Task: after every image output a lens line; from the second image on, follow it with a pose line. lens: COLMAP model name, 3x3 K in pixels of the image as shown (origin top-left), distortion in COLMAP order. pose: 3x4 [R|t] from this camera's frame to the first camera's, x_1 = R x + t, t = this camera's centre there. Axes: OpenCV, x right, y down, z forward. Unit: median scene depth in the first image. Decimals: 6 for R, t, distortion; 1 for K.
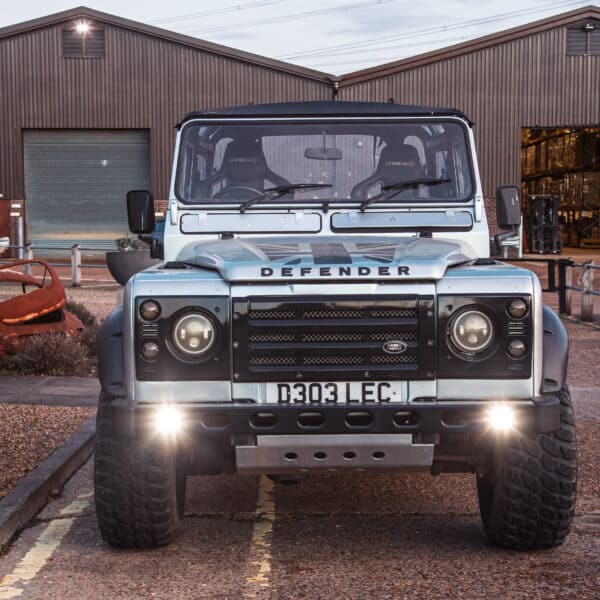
lens RADIAL K [[1293.5, 0, 303.3], [0, 1293.5, 299.4], [0, 0, 1]] dist [0.089361, 0.000000]
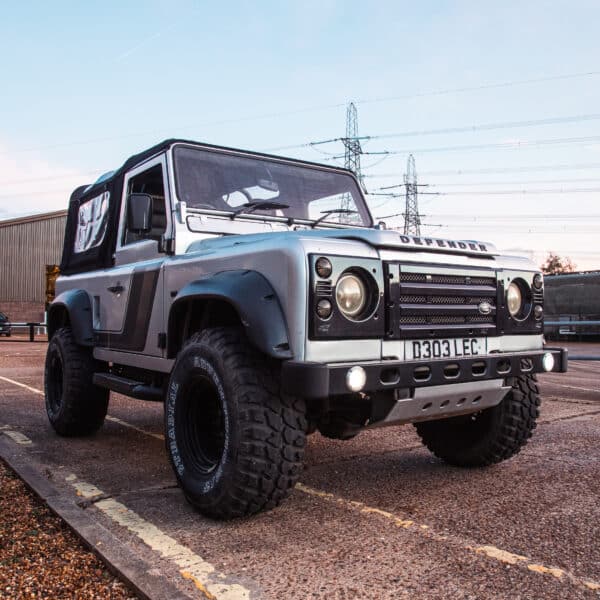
lens RADIAL K [[607.8, 0, 300.1], [0, 607.8, 301.8], [0, 0, 1]] dist [-0.103084, 0.000000]
pose [[0.815117, 0.023306, 0.578827, -0.396990], [0.029128, 0.996277, -0.081134, 0.070543], [-0.578564, 0.082994, 0.811404, 0.634546]]
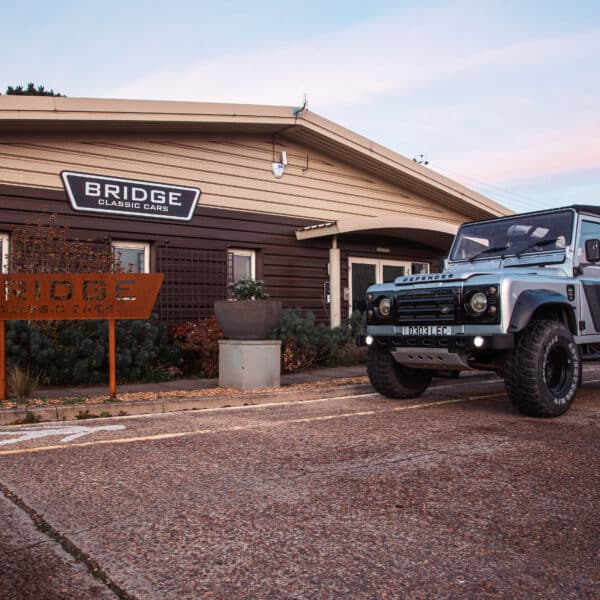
lens RADIAL K [[607.8, 0, 303.4], [0, 607.8, 300.8], [0, 0, 1]] dist [-0.103084, 0.000000]
pose [[0.617481, -0.028462, -0.786071, 0.735300], [-0.039820, 0.996933, -0.067376, 0.100300], [0.785577, 0.072905, 0.614454, 0.161955]]
